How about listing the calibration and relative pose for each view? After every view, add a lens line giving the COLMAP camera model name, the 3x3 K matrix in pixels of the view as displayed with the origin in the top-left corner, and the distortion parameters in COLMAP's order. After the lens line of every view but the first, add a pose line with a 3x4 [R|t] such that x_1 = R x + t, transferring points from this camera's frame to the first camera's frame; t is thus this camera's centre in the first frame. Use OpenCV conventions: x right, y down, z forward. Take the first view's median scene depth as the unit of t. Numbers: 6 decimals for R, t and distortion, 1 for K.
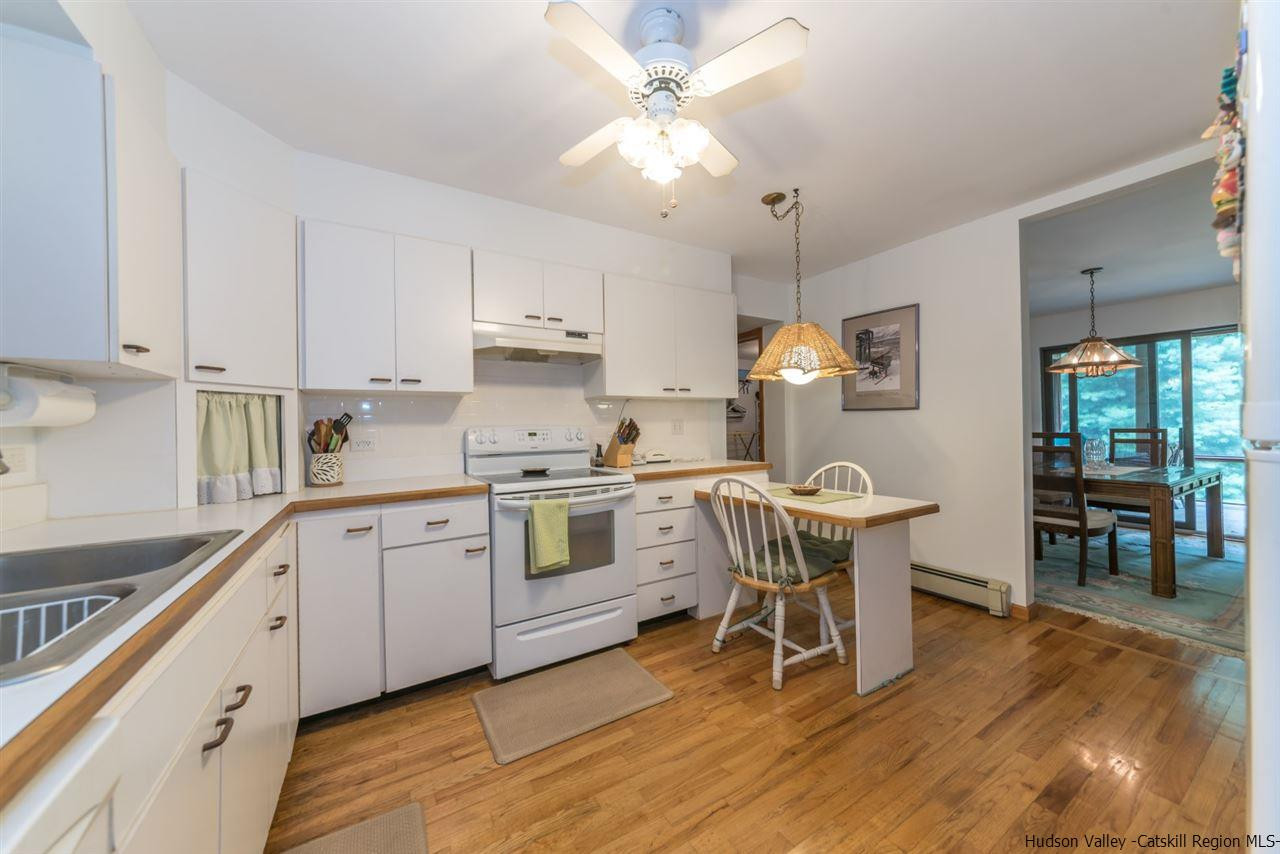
lens RADIAL K [[455.4, 0, 641.0], [0, 455.4, 422.3], [0, 0, 1]] dist [-0.001539, 0.001116]
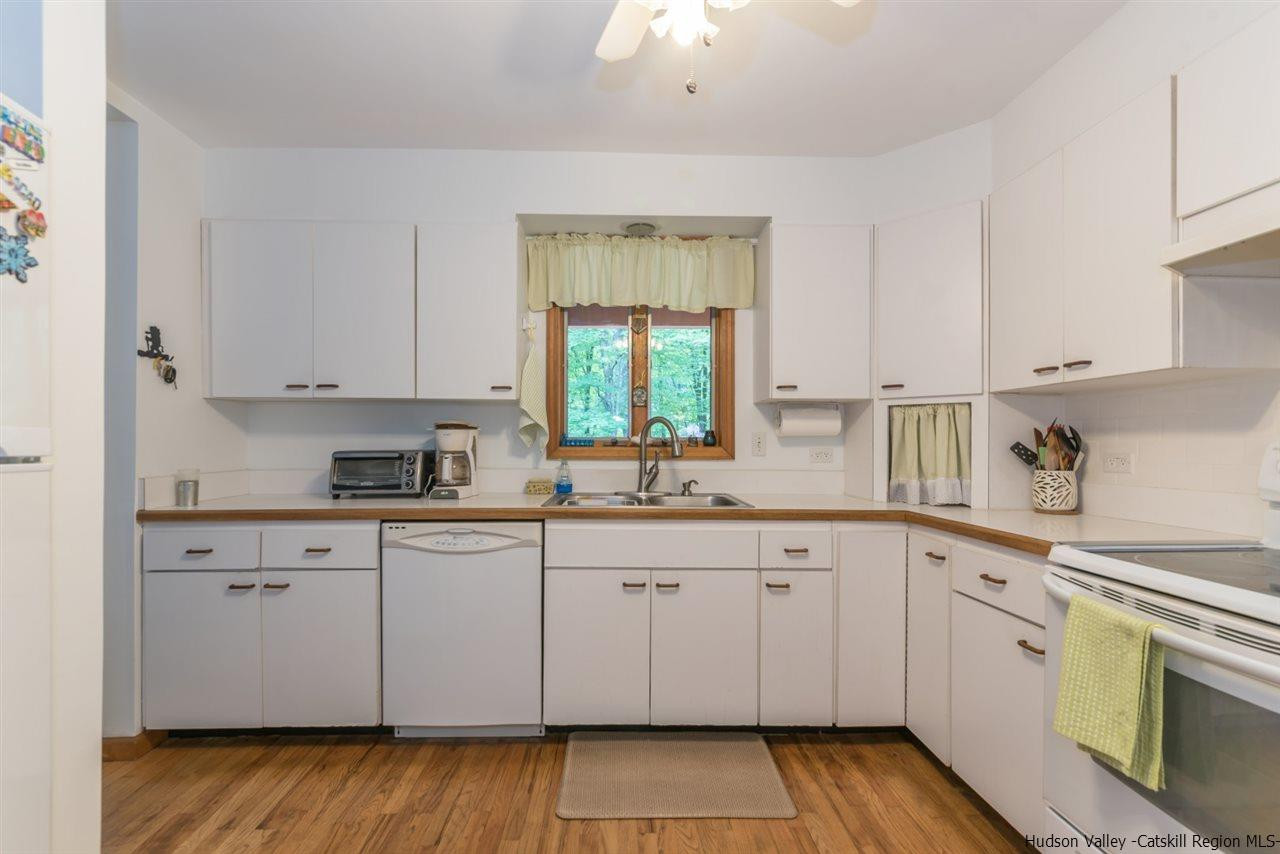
lens RADIAL K [[567.8, 0, 626.0], [0, 567.8, 437.5], [0, 0, 1]] dist [-0.001761, 0.000046]
pose [[-0.506595, 0.010401, -0.862121, 0.555347], [0.011673, 0.999918, 0.005205, -0.000949], [0.862105, -0.007427, -0.506675, 0.963841]]
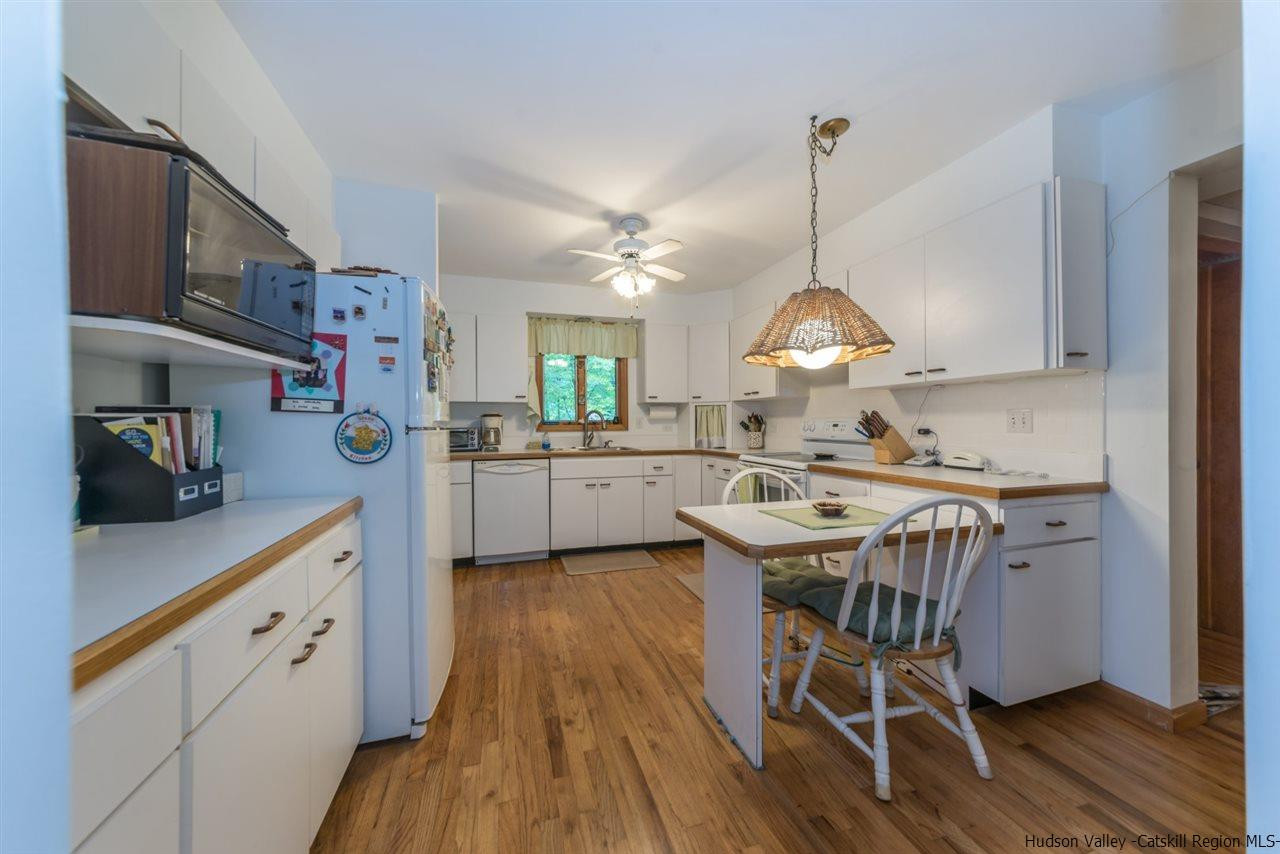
lens RADIAL K [[455.4, 0, 635.8], [0, 455.4, 417.1], [0, 0, 1]] dist [-0.001539, 0.001116]
pose [[-0.259419, 0.008683, -0.965726, 1.489033], [0.017224, 0.999842, 0.004363, -0.014524], [0.965611, -0.015501, -0.259528, 1.136845]]
